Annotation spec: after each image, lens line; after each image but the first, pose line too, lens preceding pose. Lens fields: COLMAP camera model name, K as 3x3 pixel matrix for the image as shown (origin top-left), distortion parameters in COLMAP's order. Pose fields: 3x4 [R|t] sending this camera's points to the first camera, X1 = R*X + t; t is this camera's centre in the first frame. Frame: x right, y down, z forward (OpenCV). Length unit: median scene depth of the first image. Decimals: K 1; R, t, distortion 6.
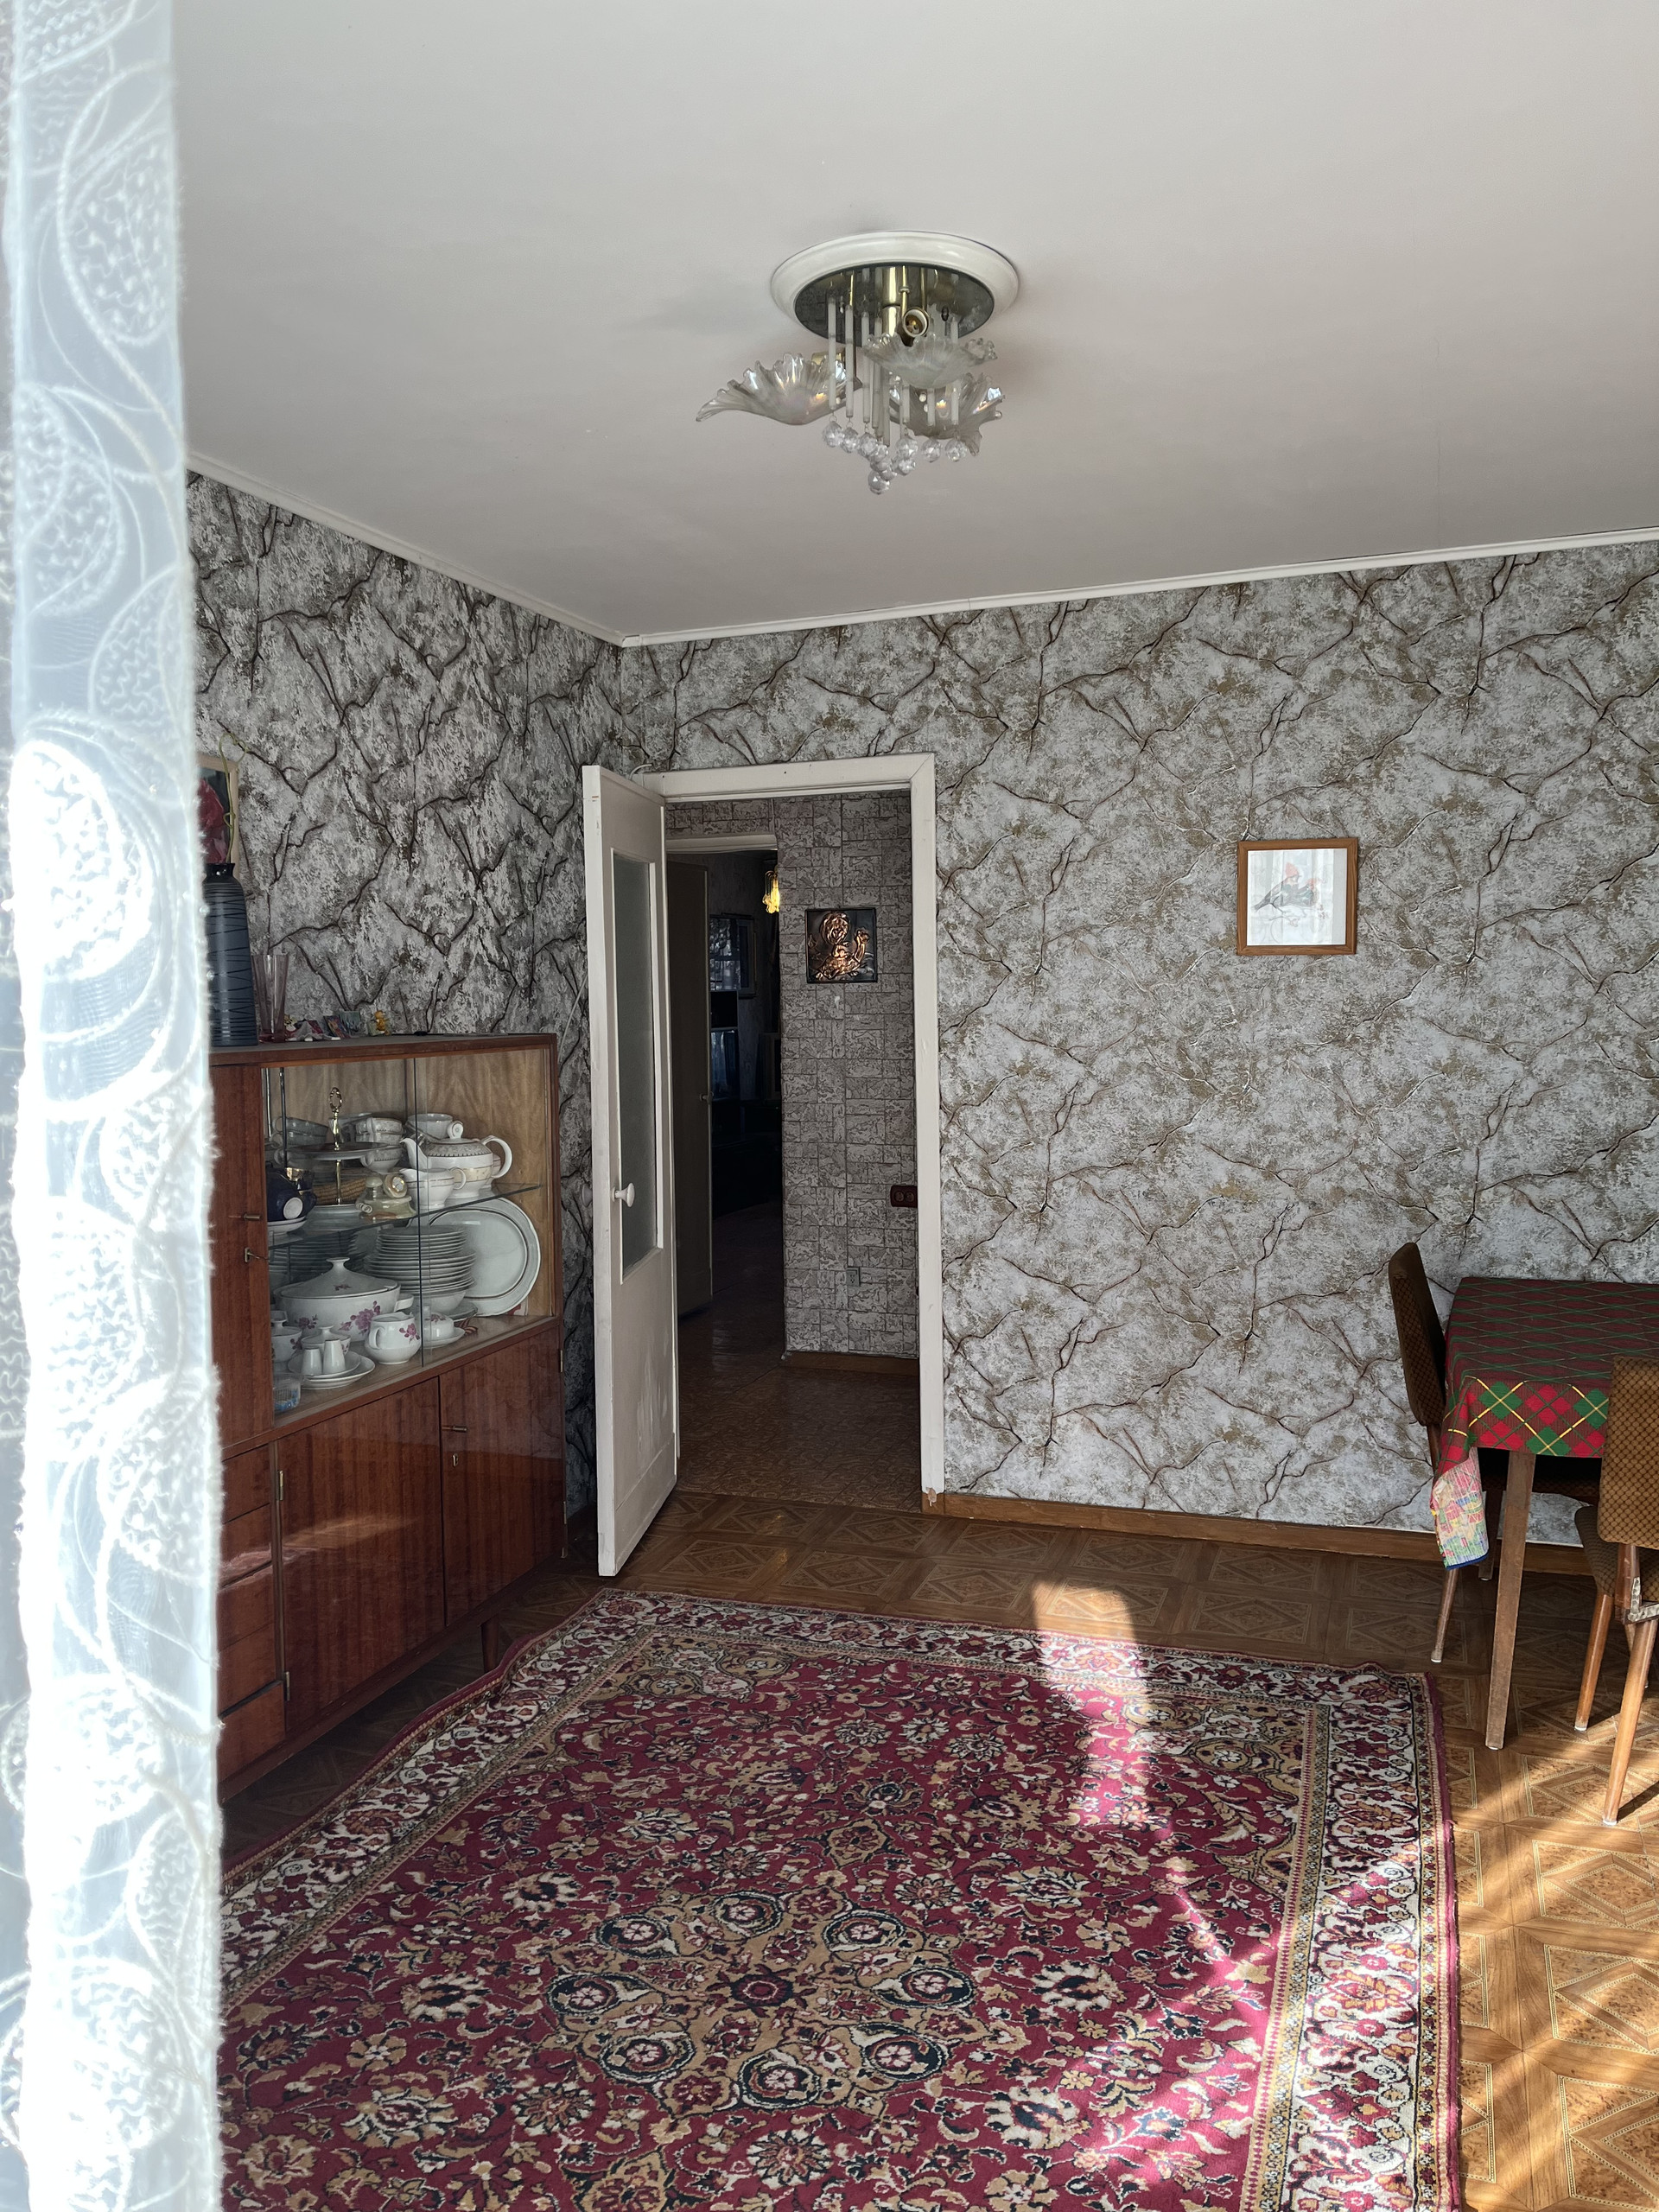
lens RADIAL K [[1688.1, 0, 829.1], [0, 1688.1, 1108.0], [0, 0, 1]] dist [0.067274, -0.103619]
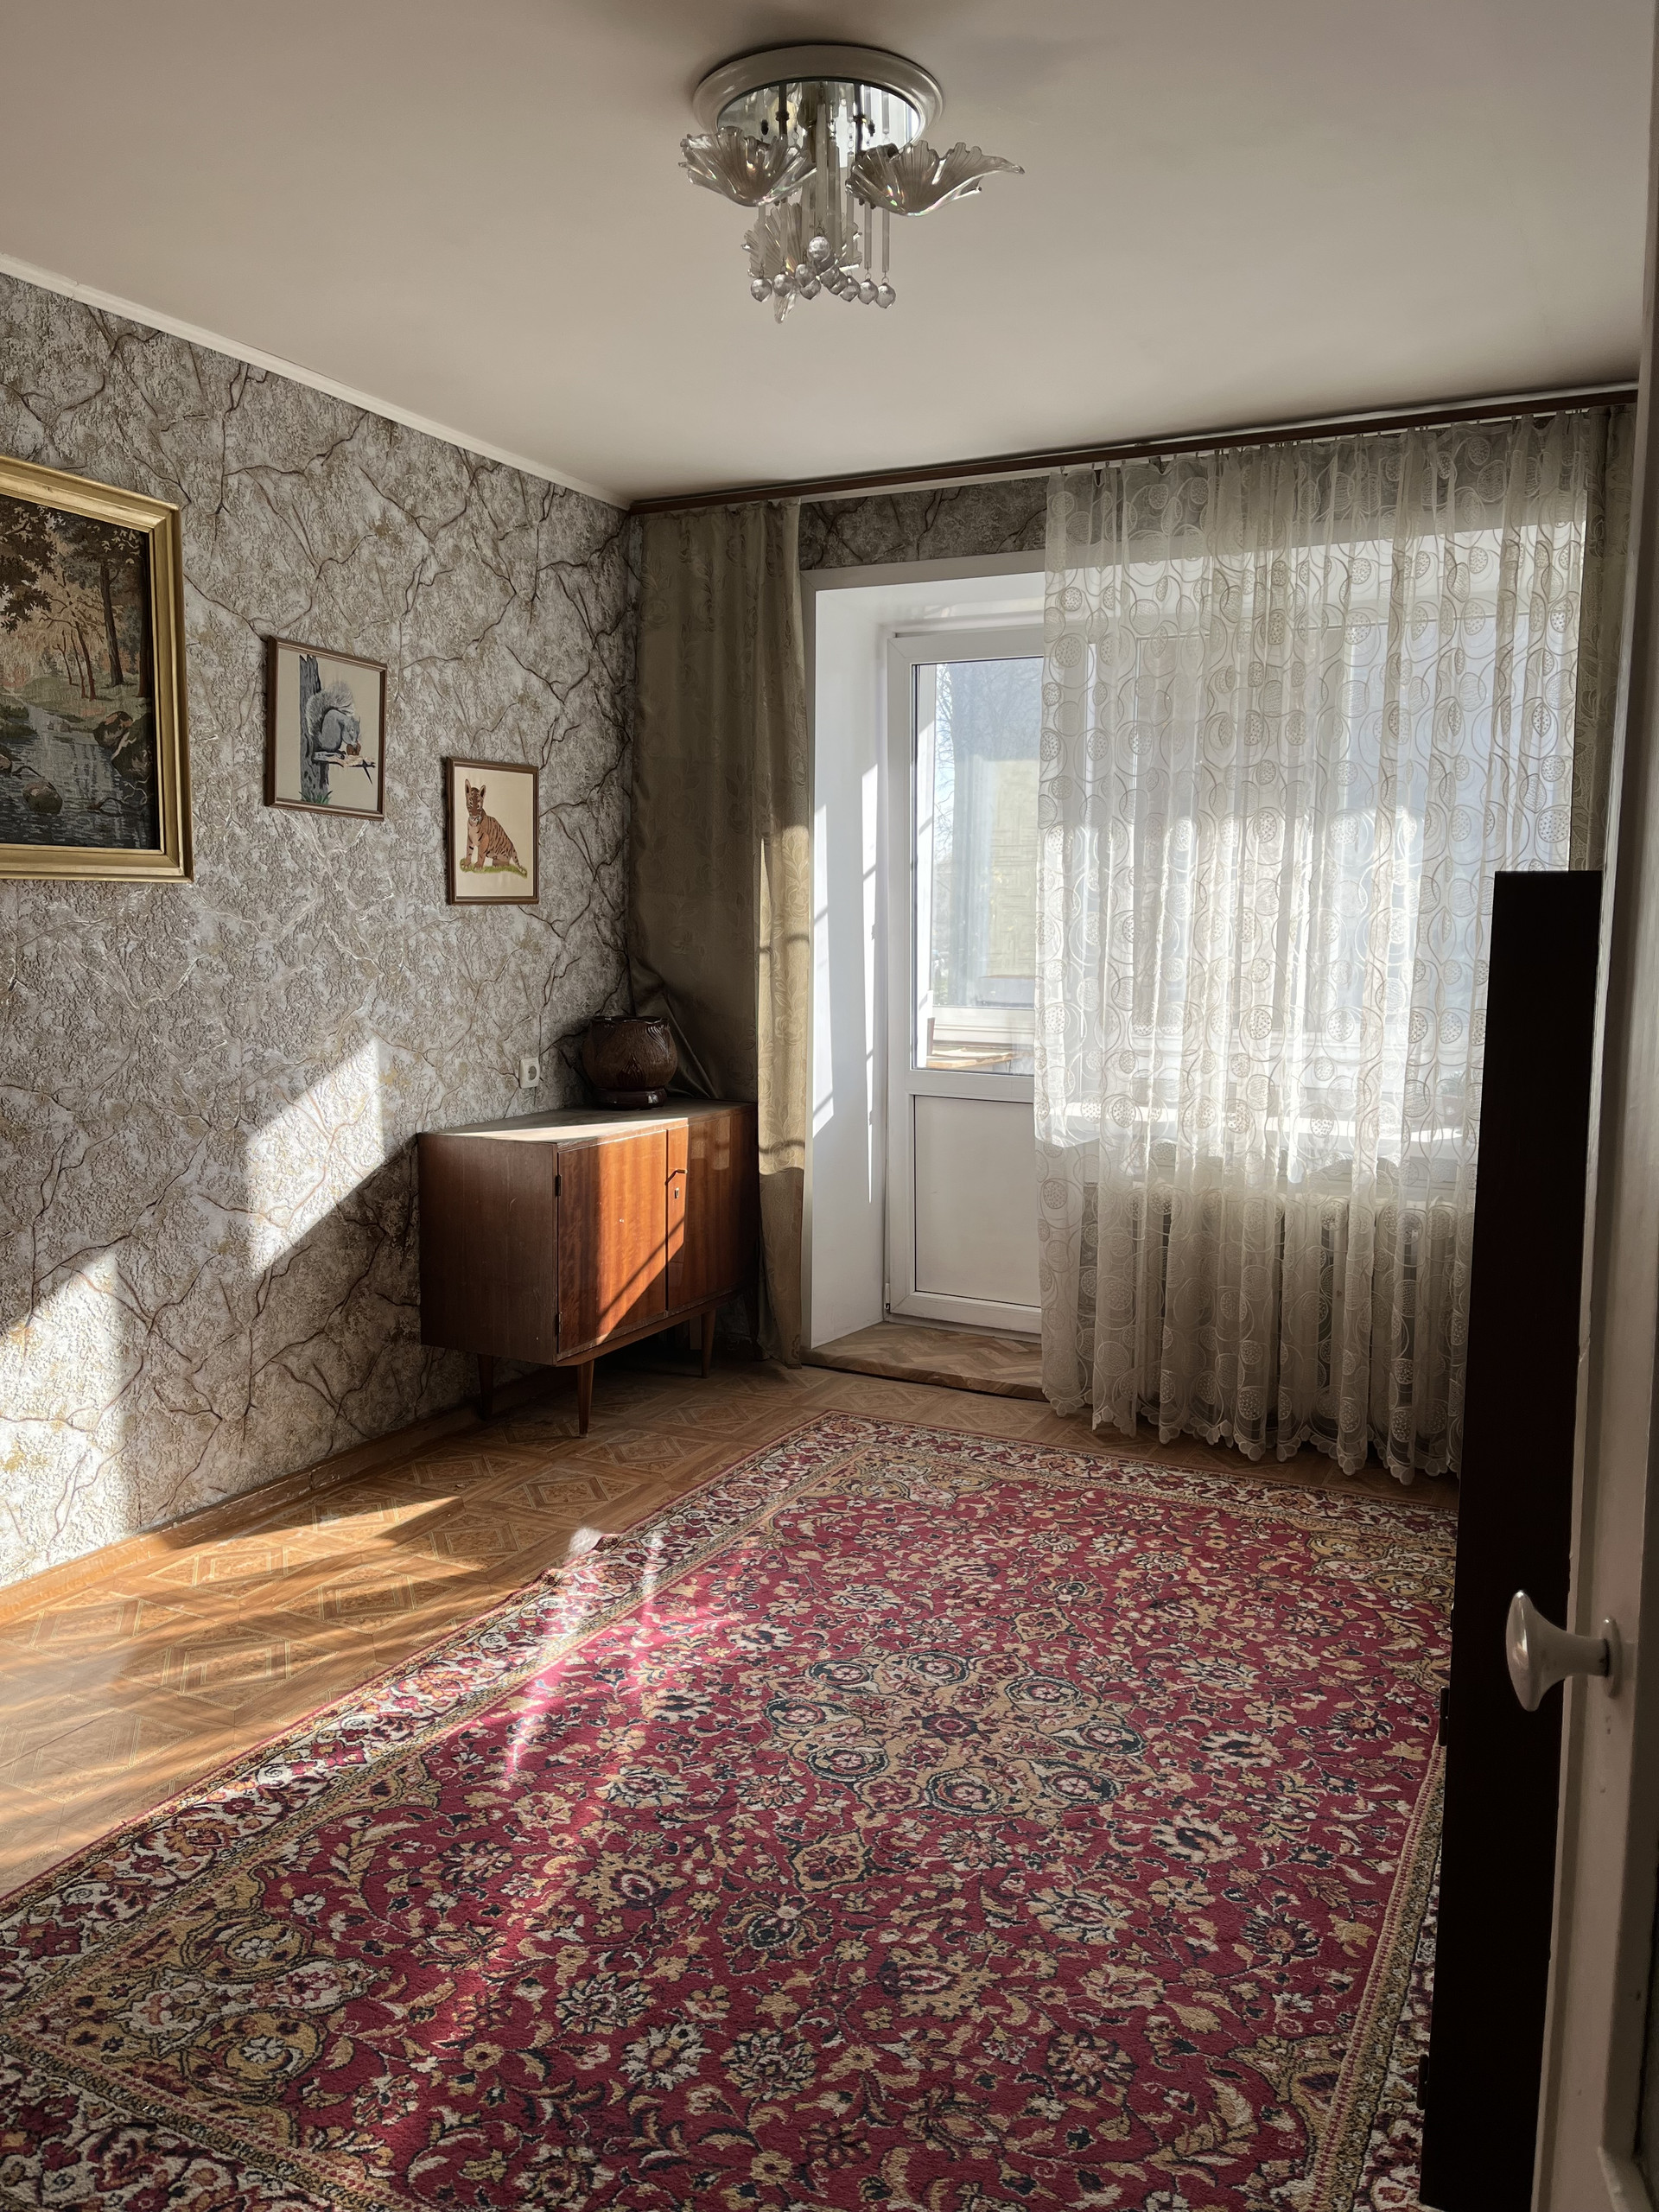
lens RADIAL K [[1688.1, 0, 832.5], [0, 1688.1, 1104.1], [0, 0, 1]] dist [0.067274, -0.103619]
pose [[-0.992392, -0.009955, 0.122718, -0.089664], [0.013094, 0.982540, 0.185589, -0.088036], [-0.122423, 0.185784, -0.974934, 1.889859]]
